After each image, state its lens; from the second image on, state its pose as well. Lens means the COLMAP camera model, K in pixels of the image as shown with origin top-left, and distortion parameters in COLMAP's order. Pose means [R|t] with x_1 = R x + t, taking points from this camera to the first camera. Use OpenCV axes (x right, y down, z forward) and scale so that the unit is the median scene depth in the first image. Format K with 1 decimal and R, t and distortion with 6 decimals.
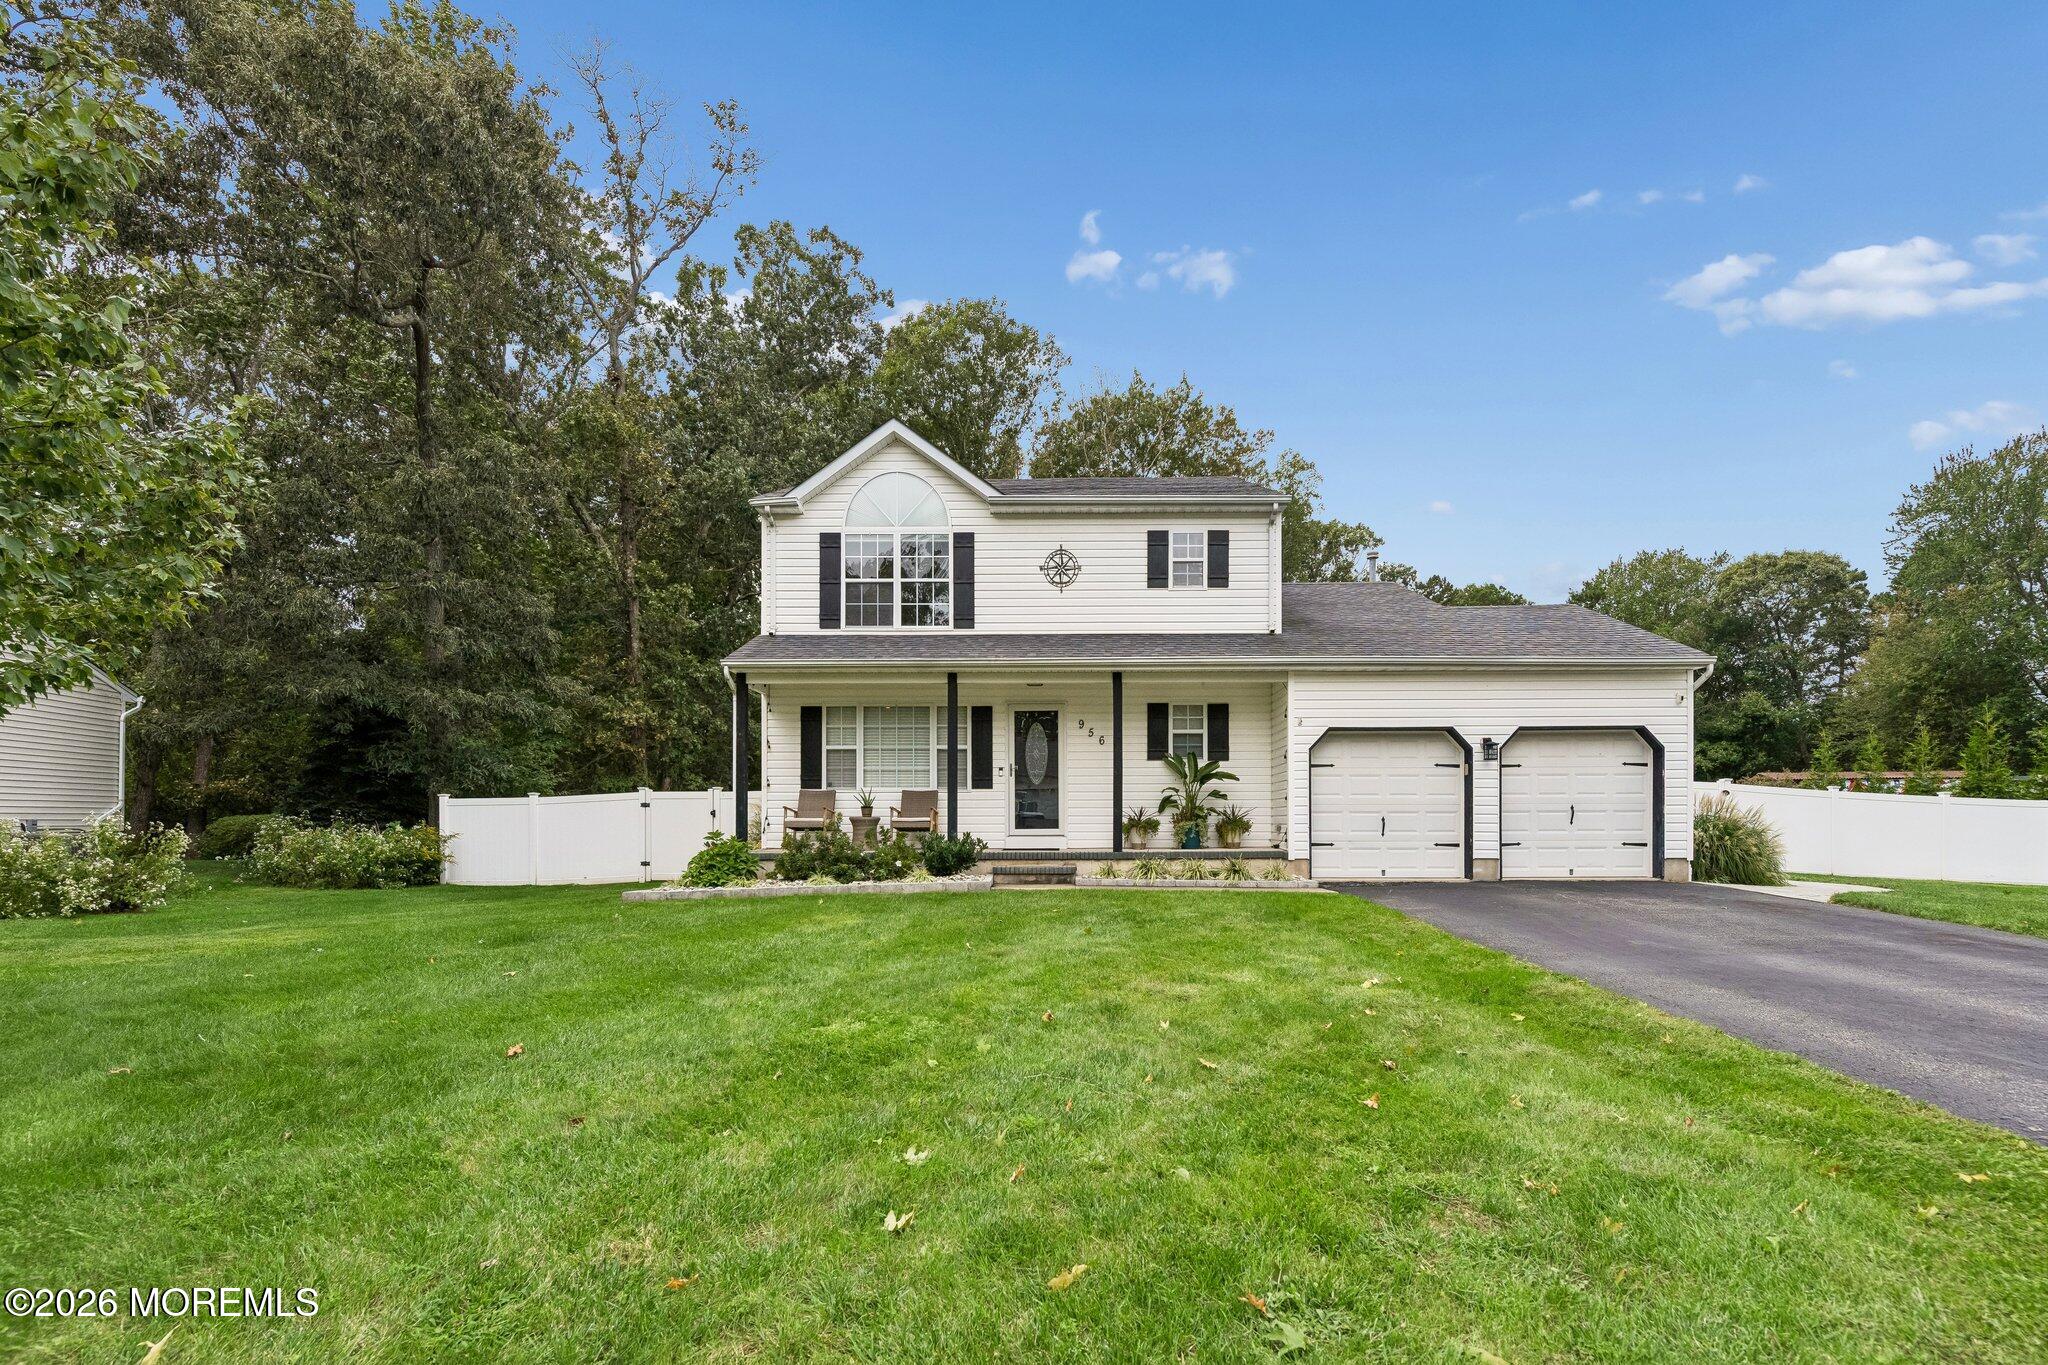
lens RADIAL K [[883.9, 0, 1091.6], [0, 883.9, 817.9], [0, 0, 1]] dist [0.002178, 0.000316]
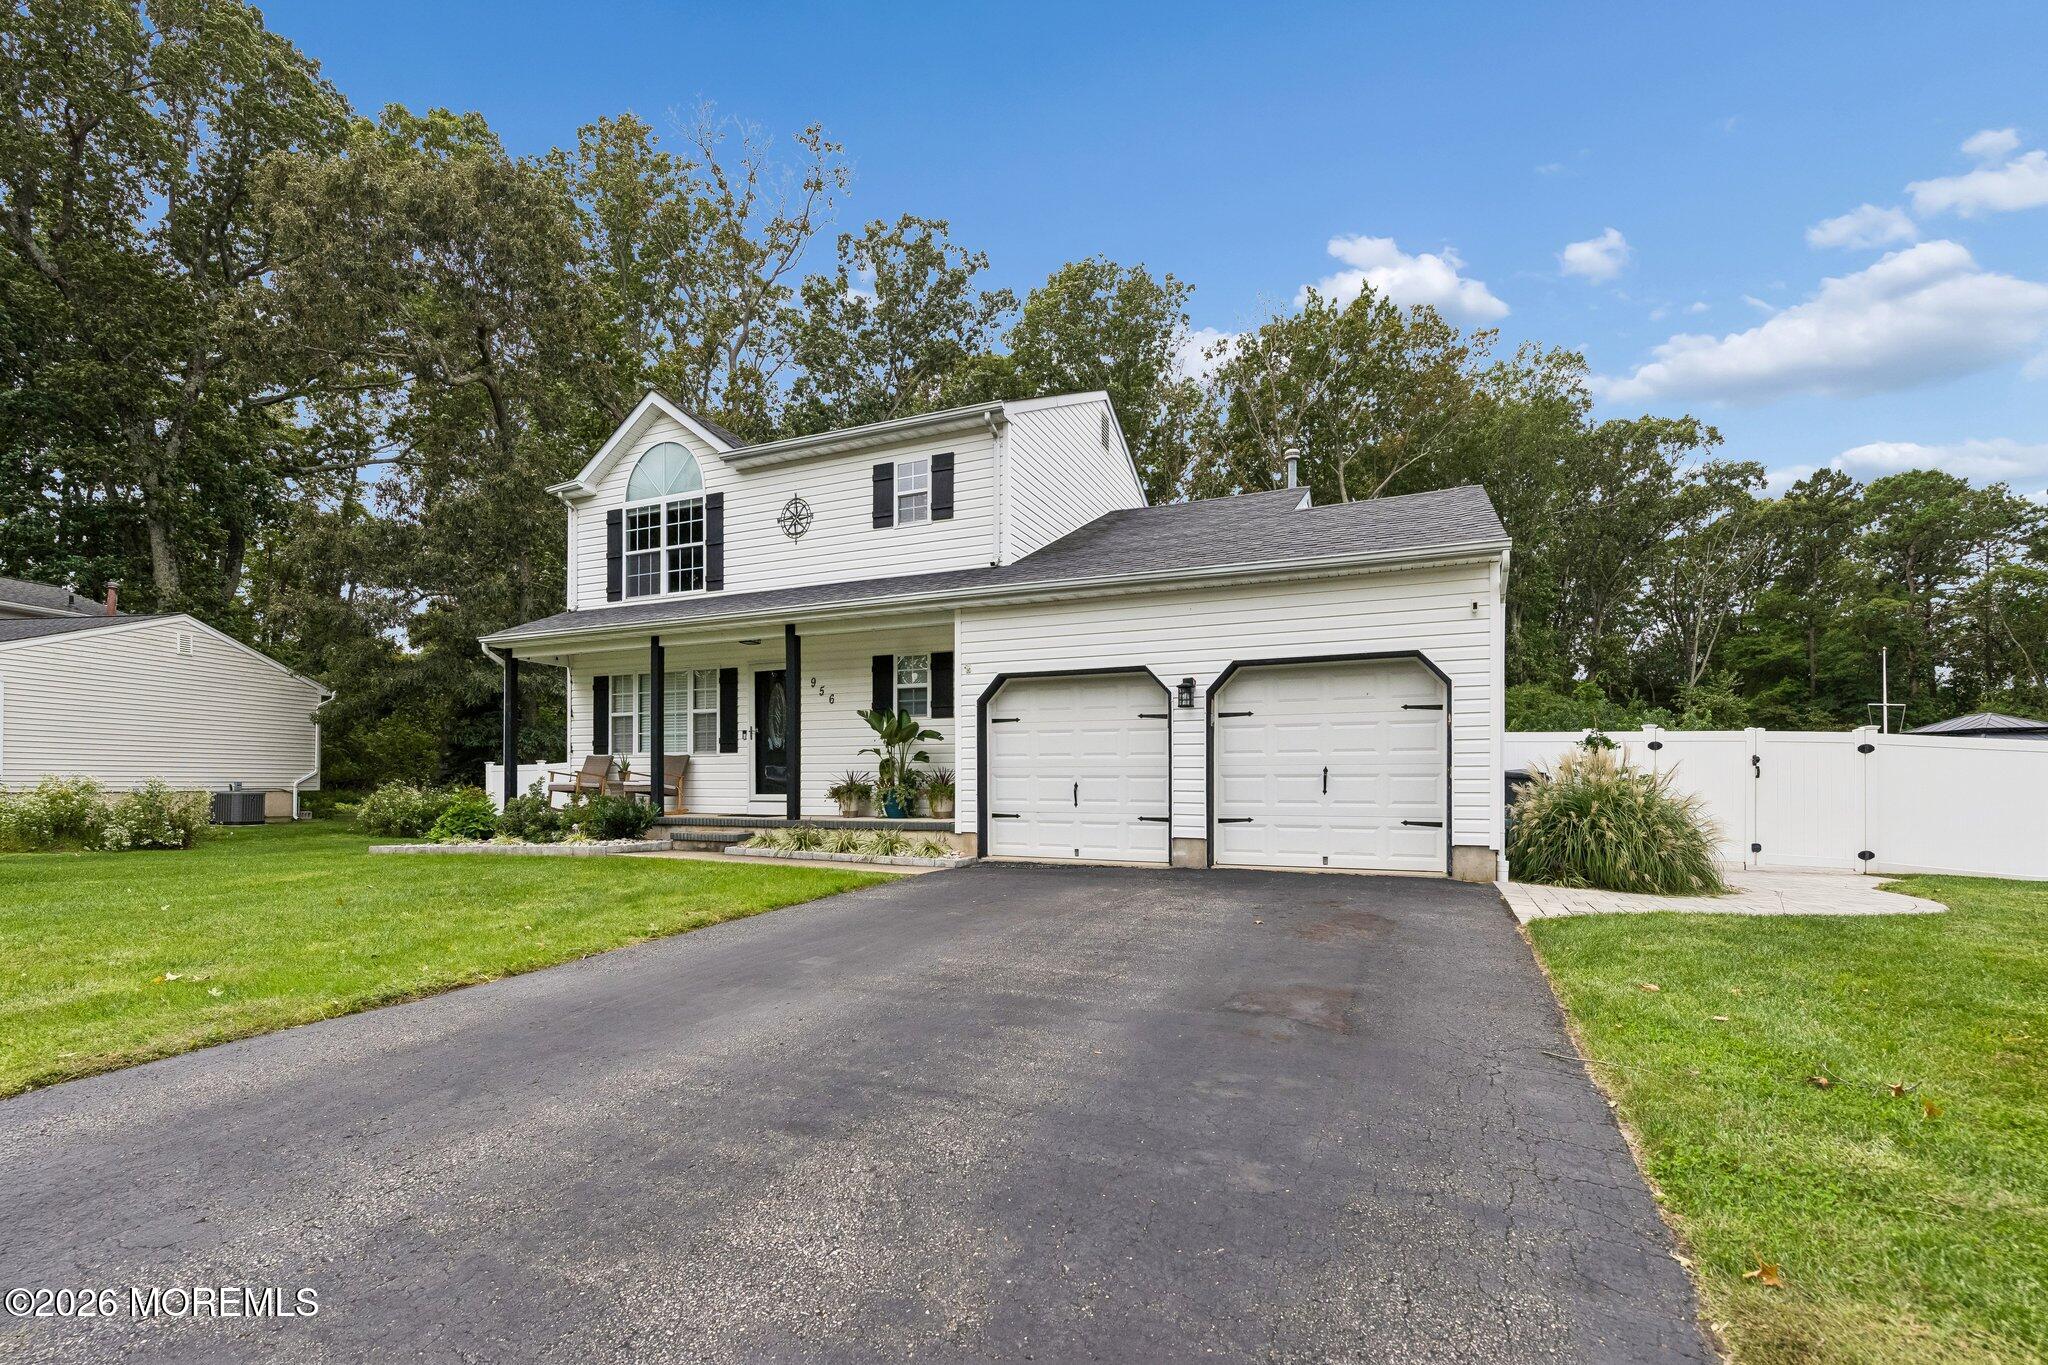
lens RADIAL K [[883.9, 0, 1037.2], [0, 883.9, 786.7], [0, 0, 1]] dist [0.002178, 0.000316]
pose [[0.917328, 0.005179, -0.398099, 0.580460], [-0.004727, 0.999987, 0.002116, 0.000820], [0.398105, -0.000060, 0.917340, 0.237438]]
